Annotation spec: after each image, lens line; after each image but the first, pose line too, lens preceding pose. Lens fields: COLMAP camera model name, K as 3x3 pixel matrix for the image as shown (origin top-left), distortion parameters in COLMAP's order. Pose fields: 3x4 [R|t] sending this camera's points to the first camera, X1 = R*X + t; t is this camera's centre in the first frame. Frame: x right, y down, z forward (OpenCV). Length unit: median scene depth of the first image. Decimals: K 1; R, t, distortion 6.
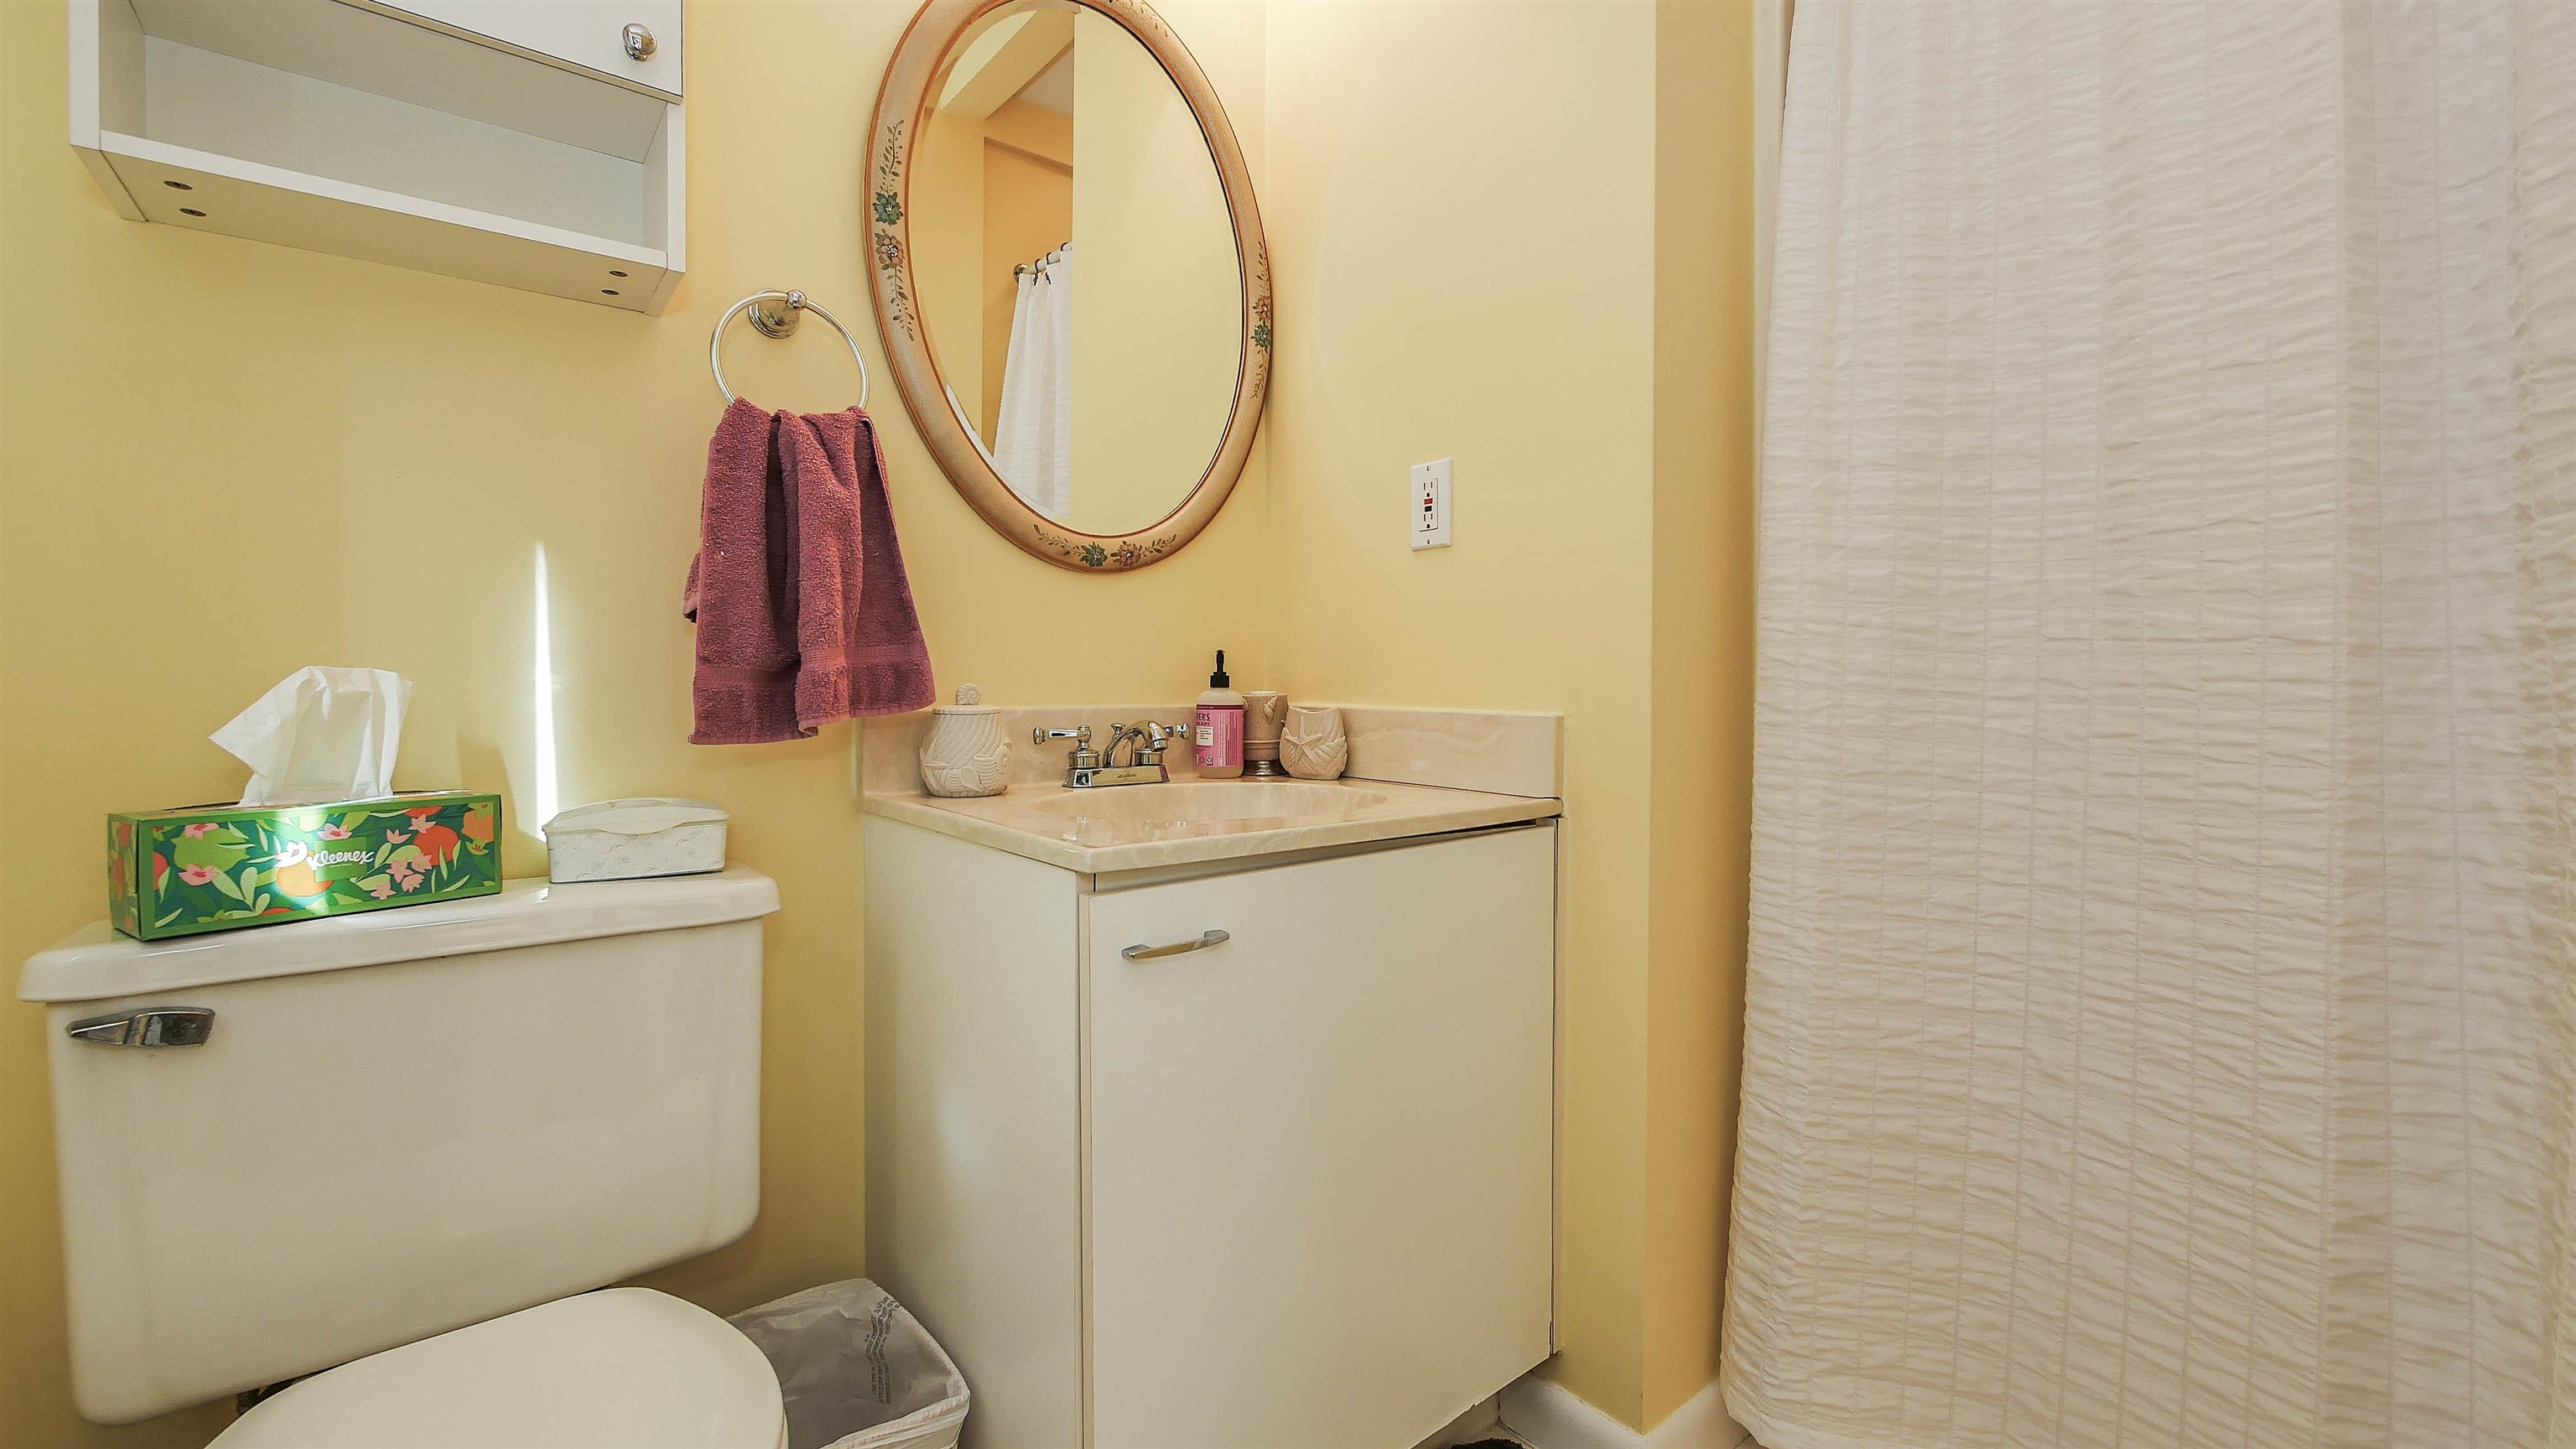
lens RADIAL K [[1062.7, 0, 1297.2], [0, 1062.7, 720.2], [0, 0, 1]] dist [-0.009039, 0.001533]
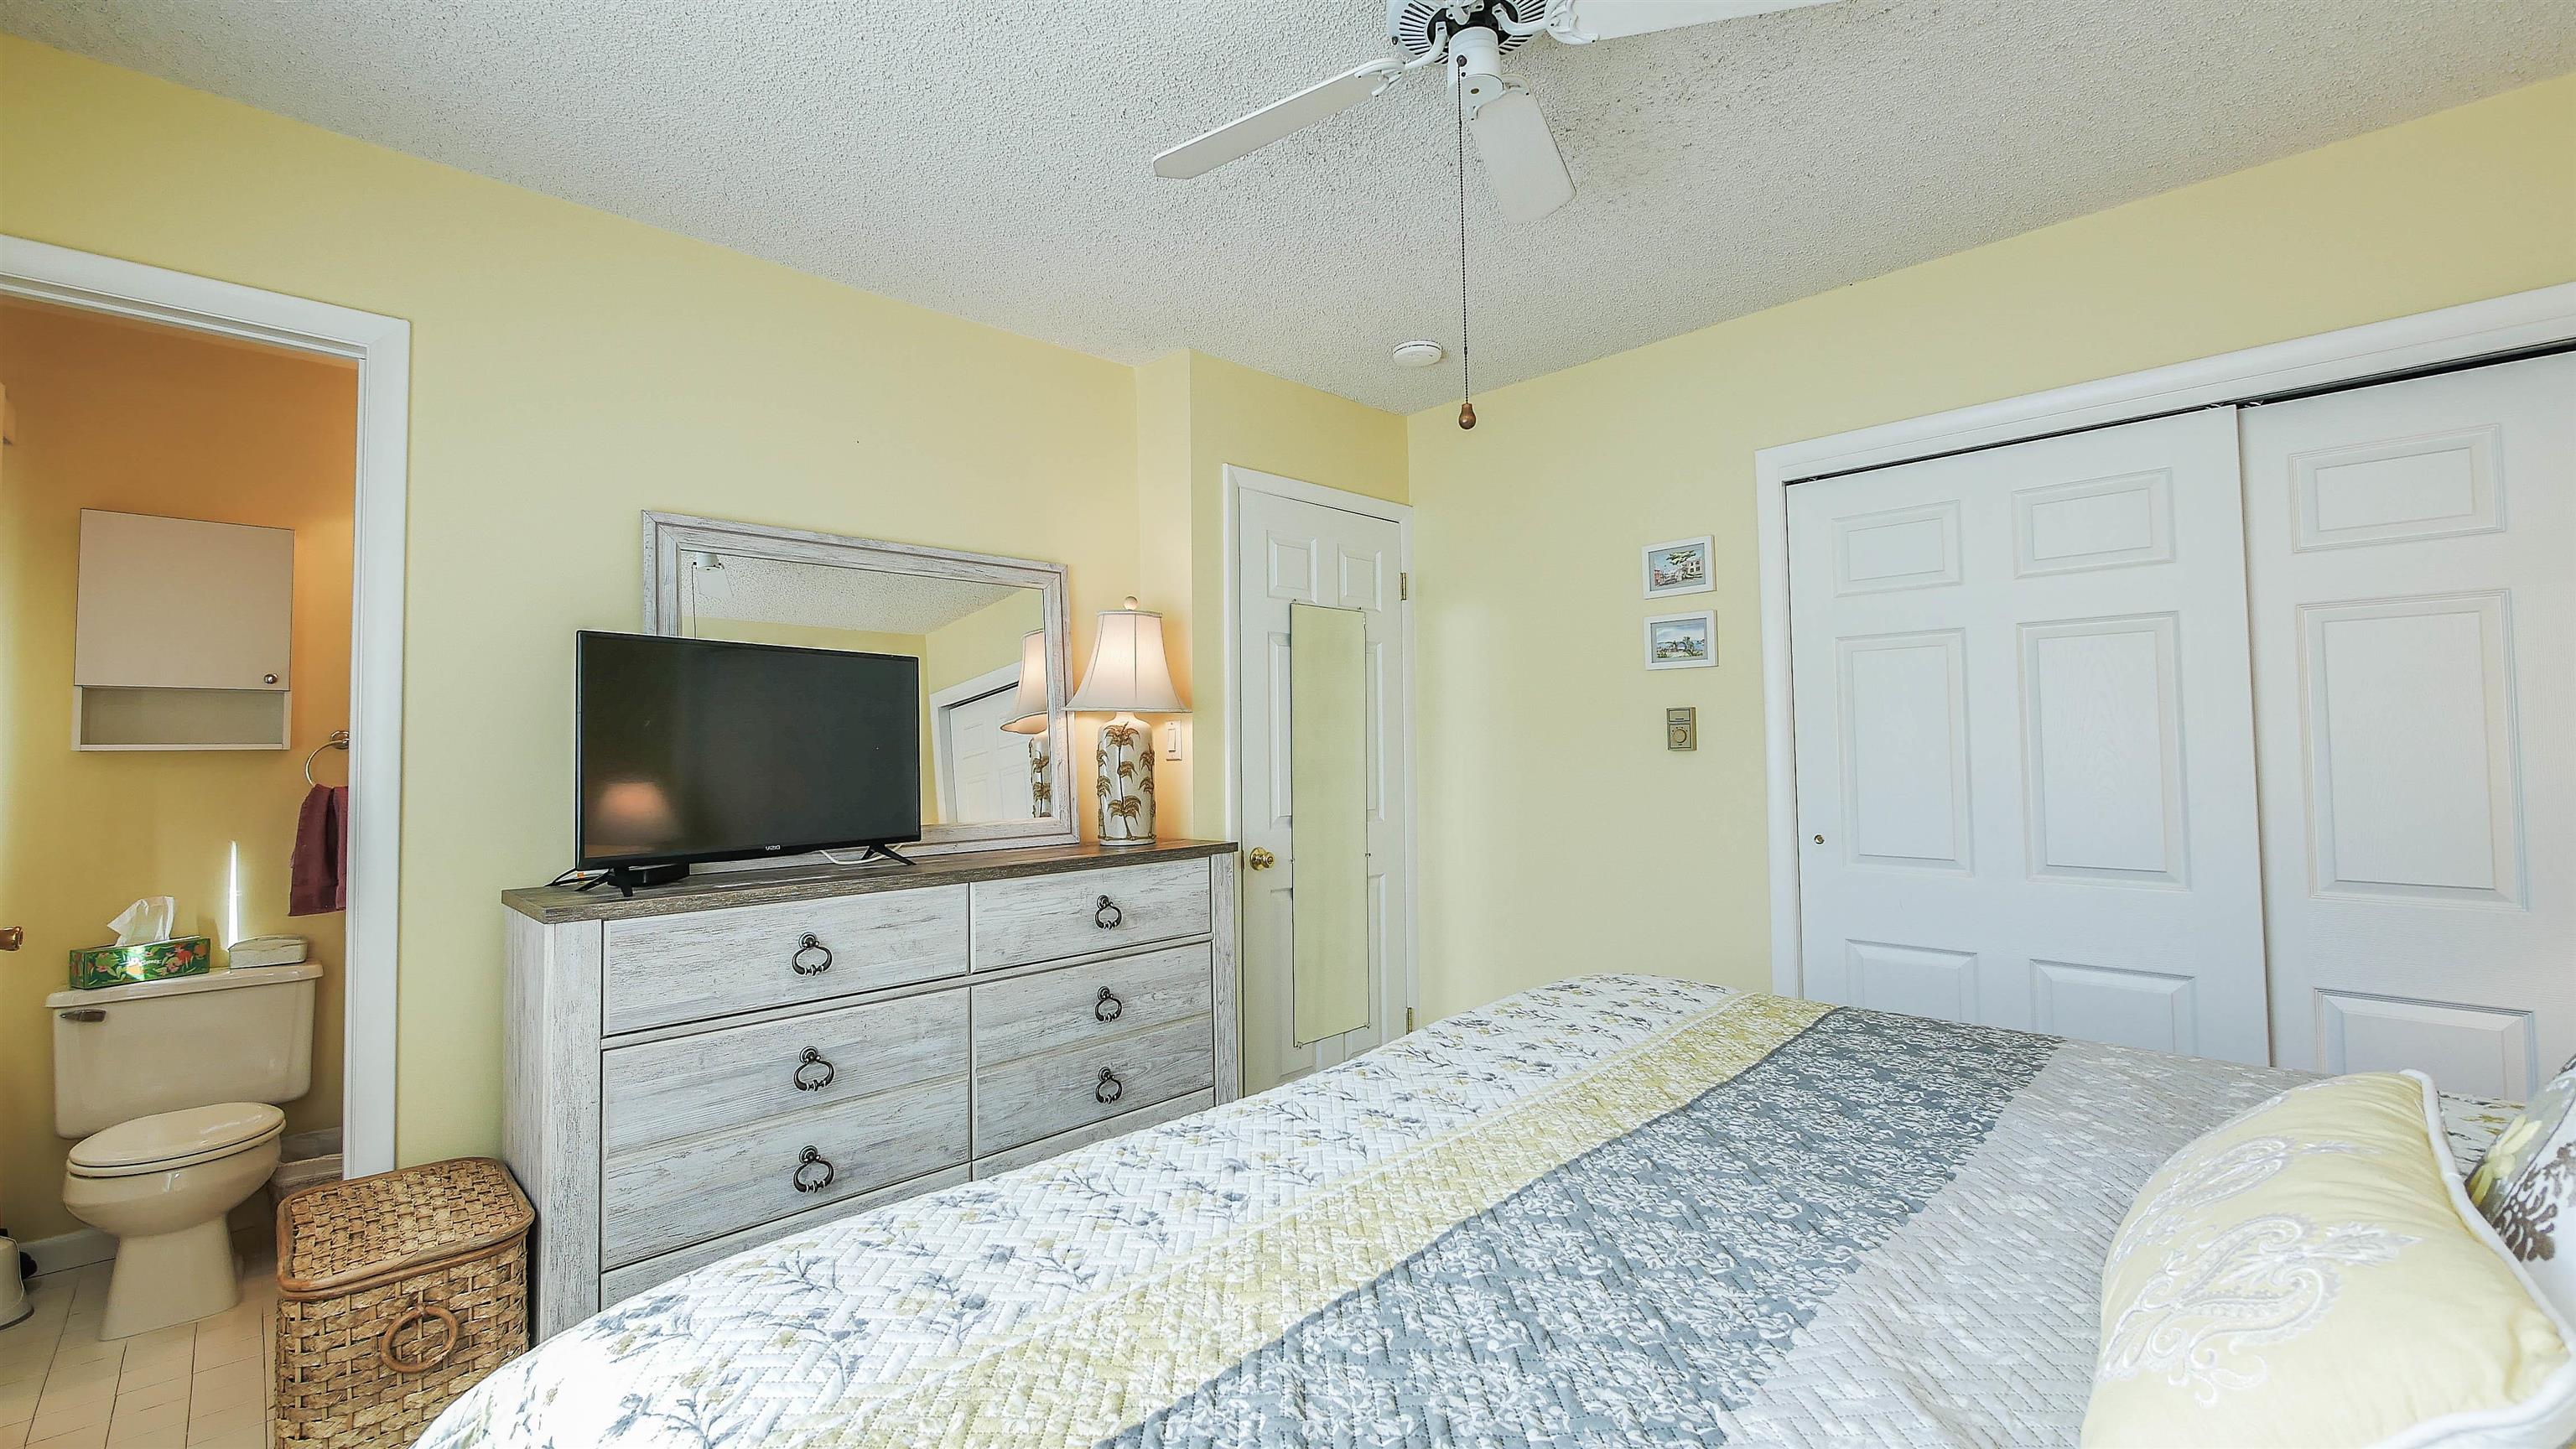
lens RADIAL K [[1062.7, 0, 1283.8], [0, 1062.7, 720.6], [0, 0, 1]] dist [-0.009039, 0.001533]
pose [[0.997139, 0.000232, 0.075595, 2.093208], [0.003484, 0.998792, -0.049013, -0.397493], [-0.075515, 0.049136, 0.995933, -2.271047]]
